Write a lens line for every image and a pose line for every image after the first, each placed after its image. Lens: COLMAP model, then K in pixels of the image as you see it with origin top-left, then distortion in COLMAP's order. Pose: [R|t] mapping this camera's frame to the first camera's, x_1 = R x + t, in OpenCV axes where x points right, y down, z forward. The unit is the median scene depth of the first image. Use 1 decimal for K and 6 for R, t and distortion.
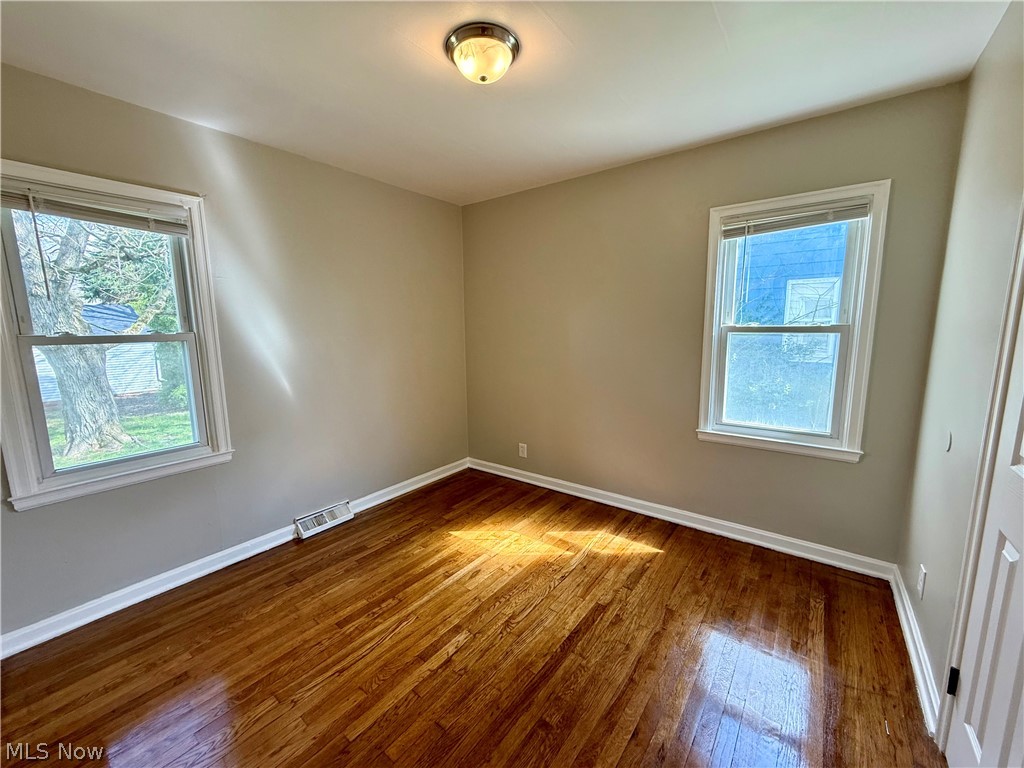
lens RADIAL K [[407.9, 0, 512.0], [0, 407.9, 383.6], [0, 0, 1]] dist [0.006705, -0.000250]
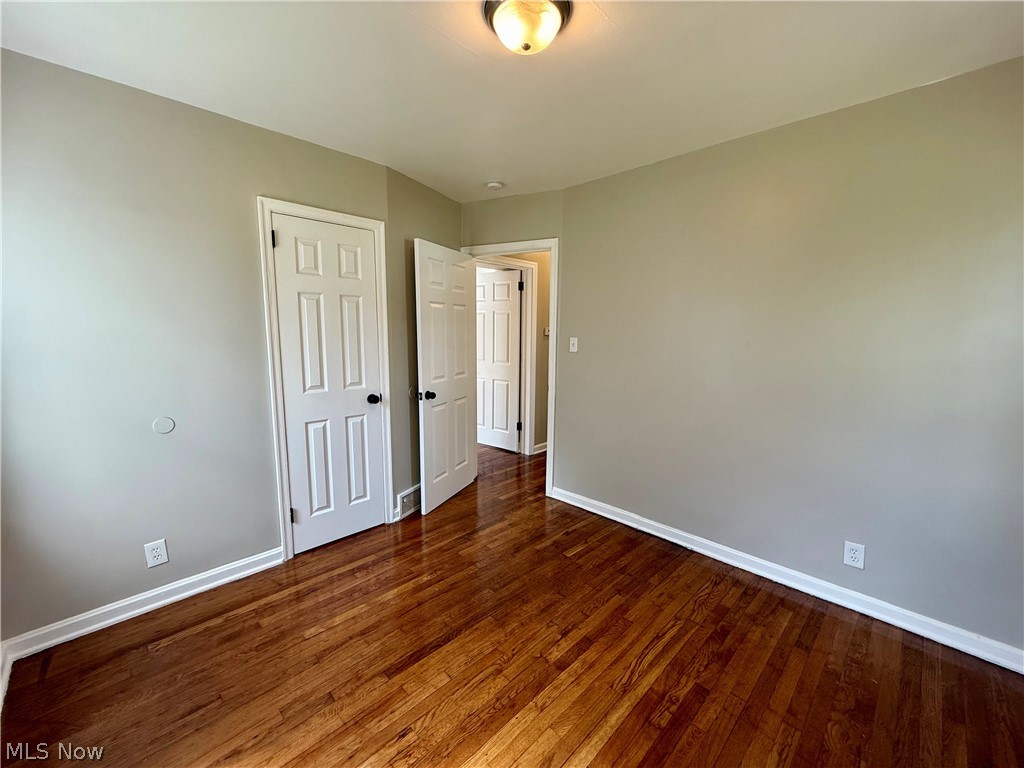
lens RADIAL K [[407.9, 0, 511.4], [0, 407.9, 384.0], [0, 0, 1]] dist [0.006705, -0.000250]
pose [[-0.990567, -0.013506, 0.136365, -0.141055], [0.024684, 0.961266, 0.274515, -0.254523], [-0.134791, 0.275292, -0.951864, 1.706800]]
